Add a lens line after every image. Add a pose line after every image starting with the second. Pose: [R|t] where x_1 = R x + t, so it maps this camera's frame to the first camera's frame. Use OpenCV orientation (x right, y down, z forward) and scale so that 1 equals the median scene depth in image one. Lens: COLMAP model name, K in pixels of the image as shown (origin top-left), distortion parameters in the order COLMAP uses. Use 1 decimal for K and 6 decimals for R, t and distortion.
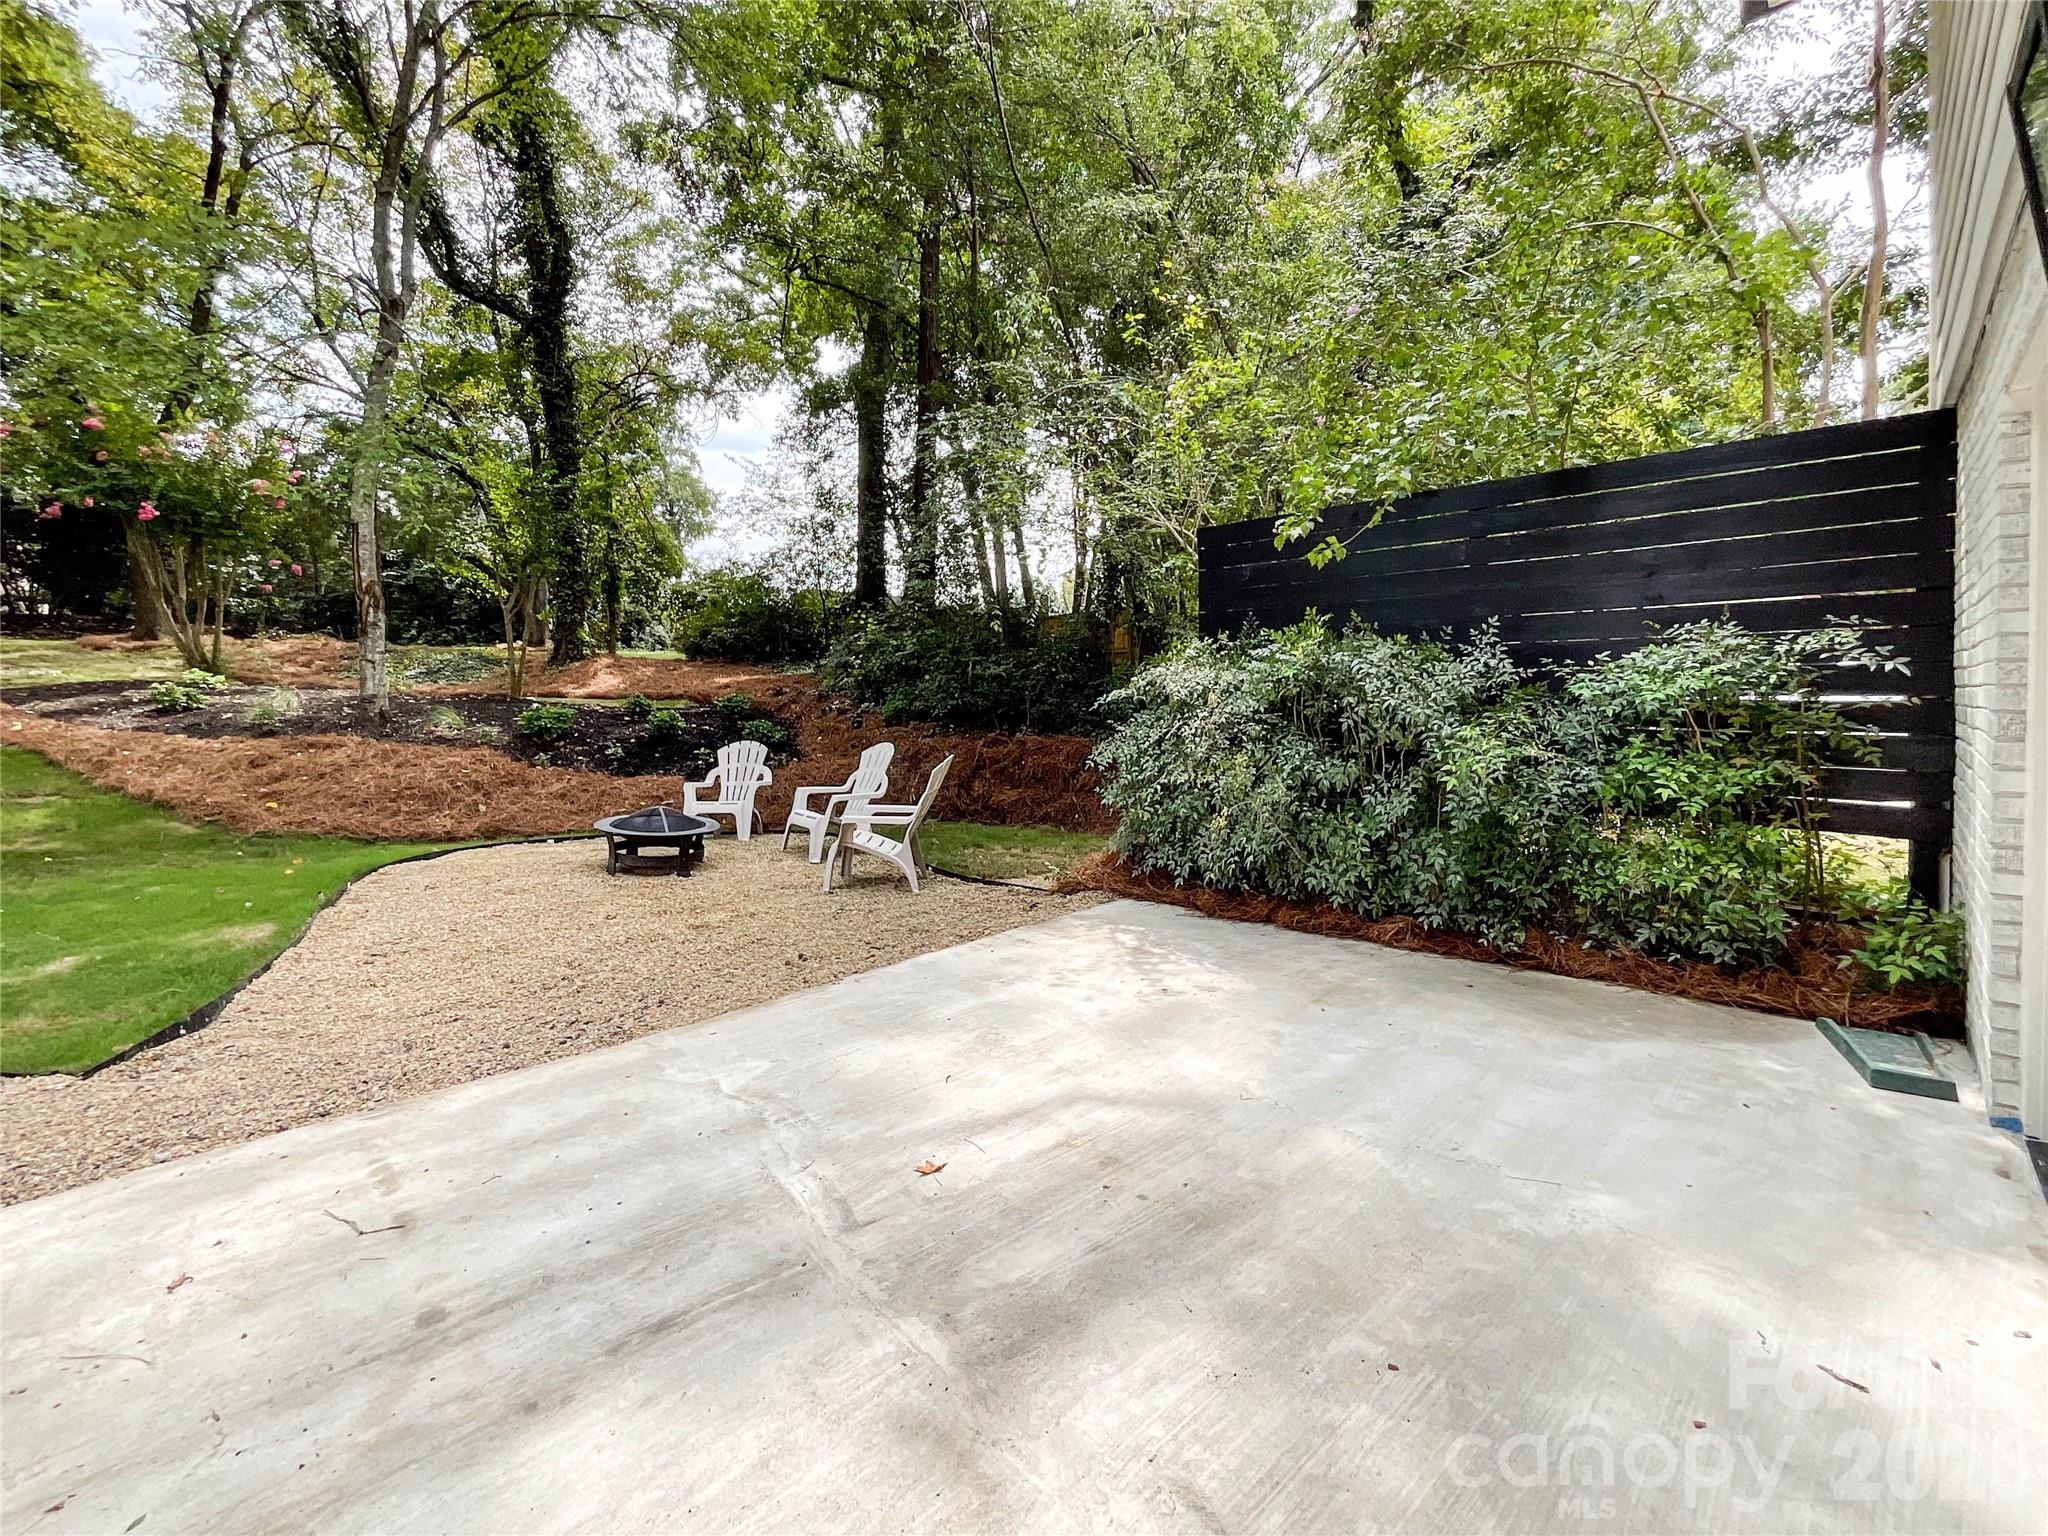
lens RADIAL K [[853.7, 0, 1014.7], [0, 853.7, 727.9], [0, 0, 1]] dist [-0.022656, 0.011690]
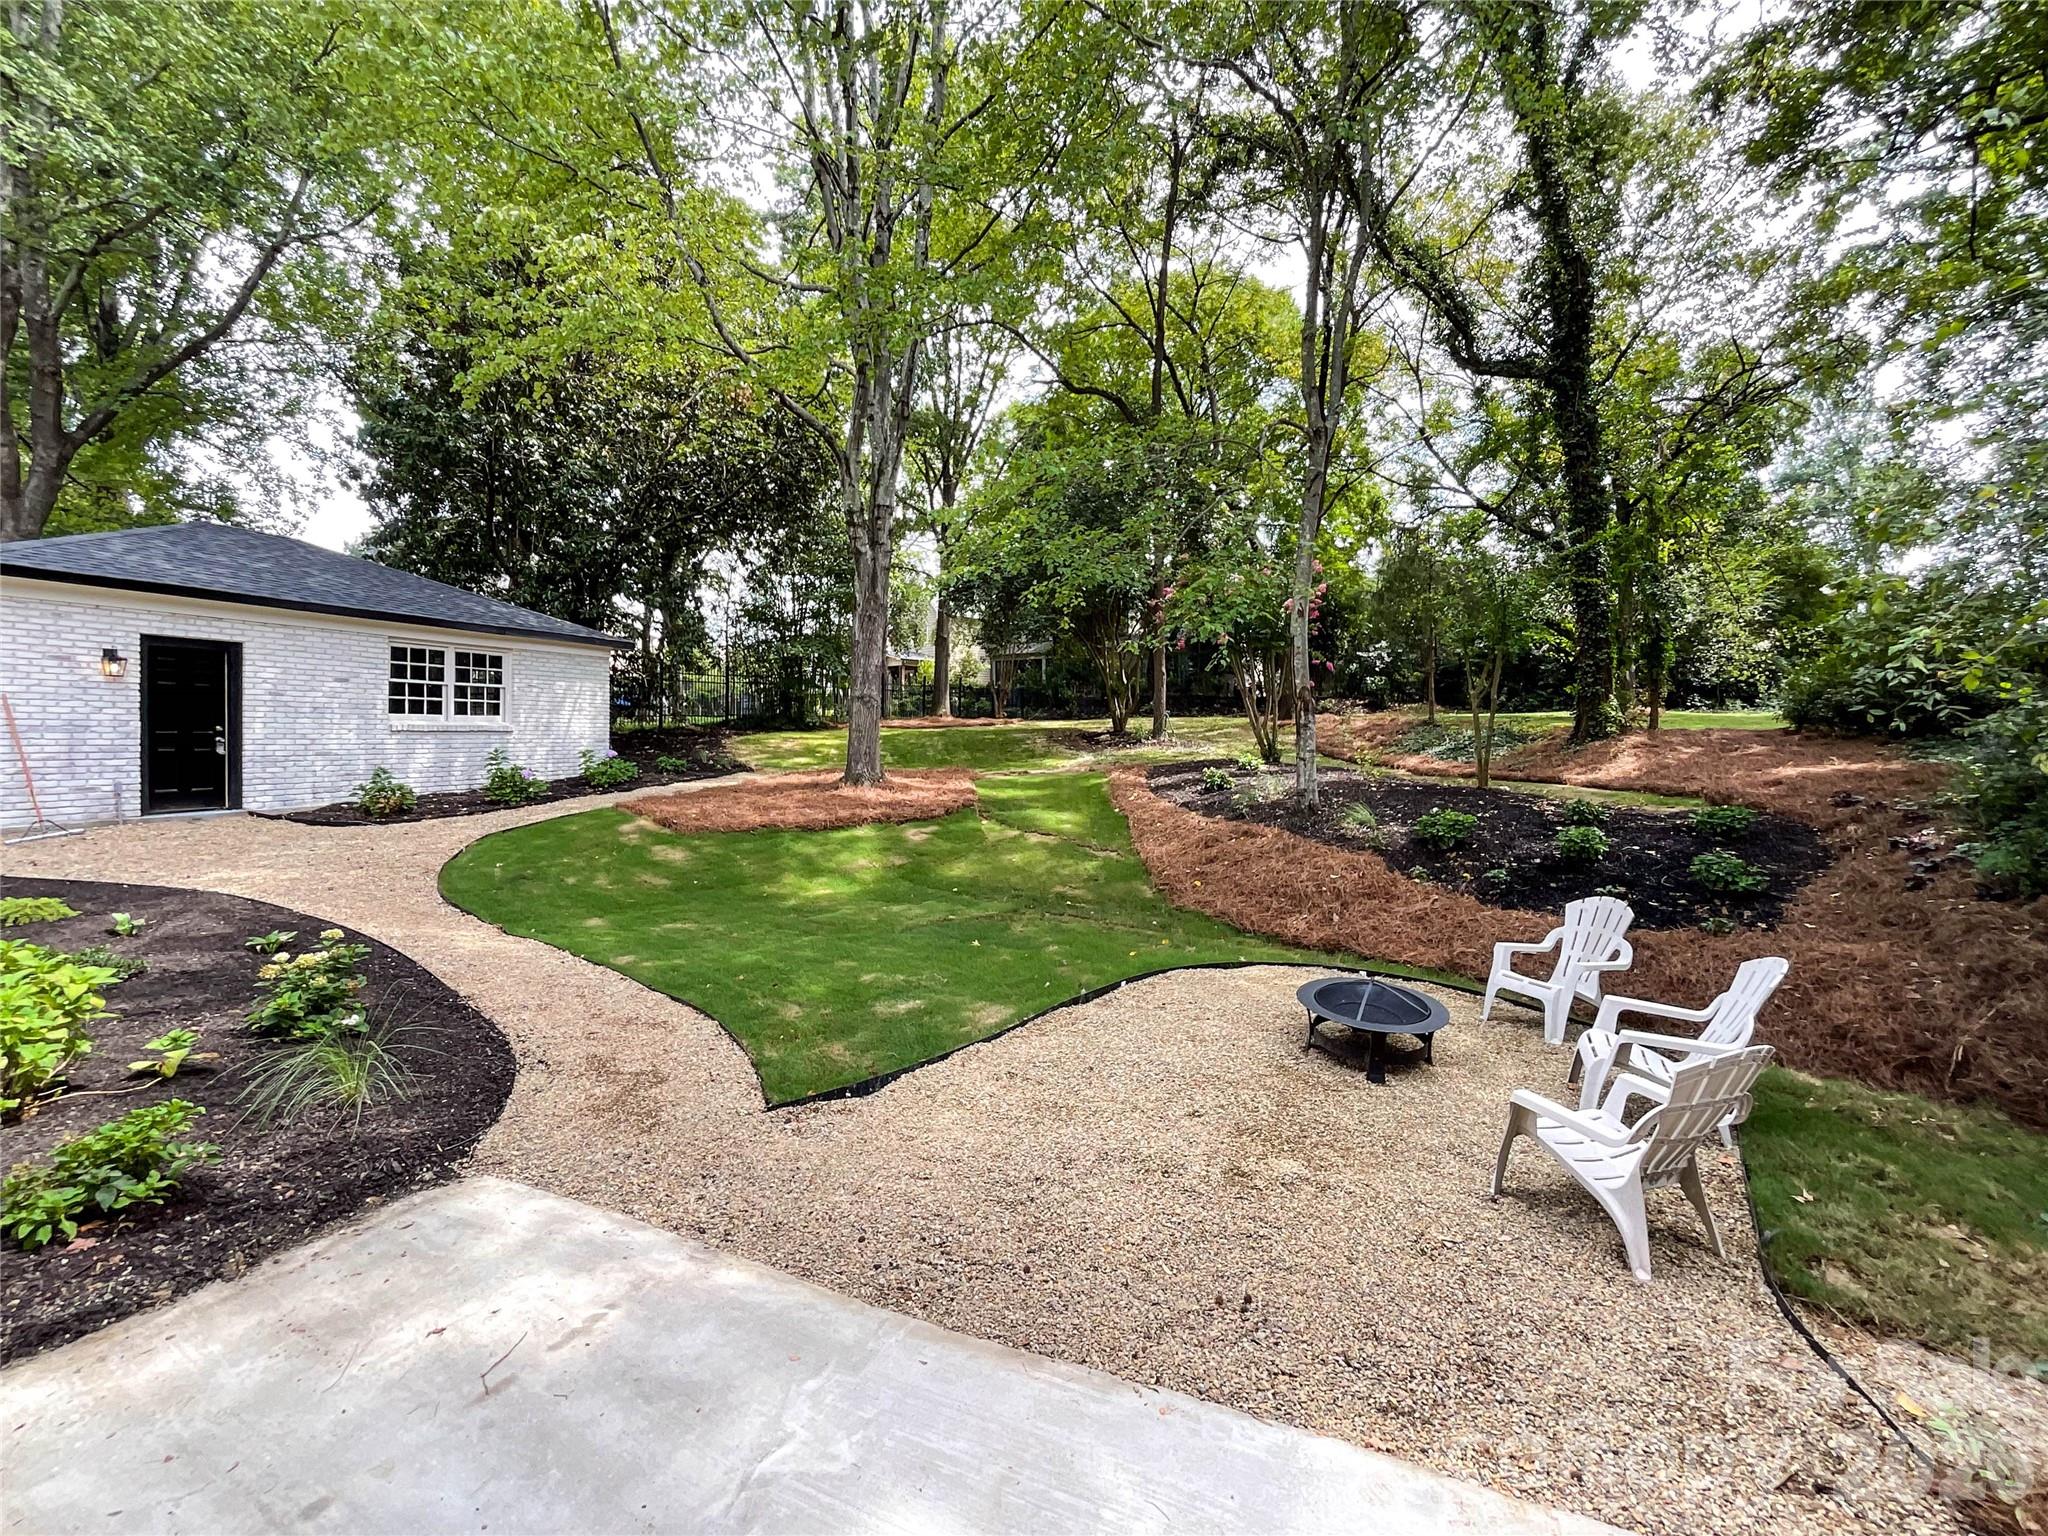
lens RADIAL K [[858.0, 0, 1024.0], [0, 858.0, 768.0], [0, 0, 1]] dist [-0.021929, 0.010312]
pose [[0.384322, 0.036914, -0.922461, 0.074227], [-0.052190, 0.998471, 0.018211, -0.040477], [0.921723, 0.041144, 0.385661, 0.140798]]
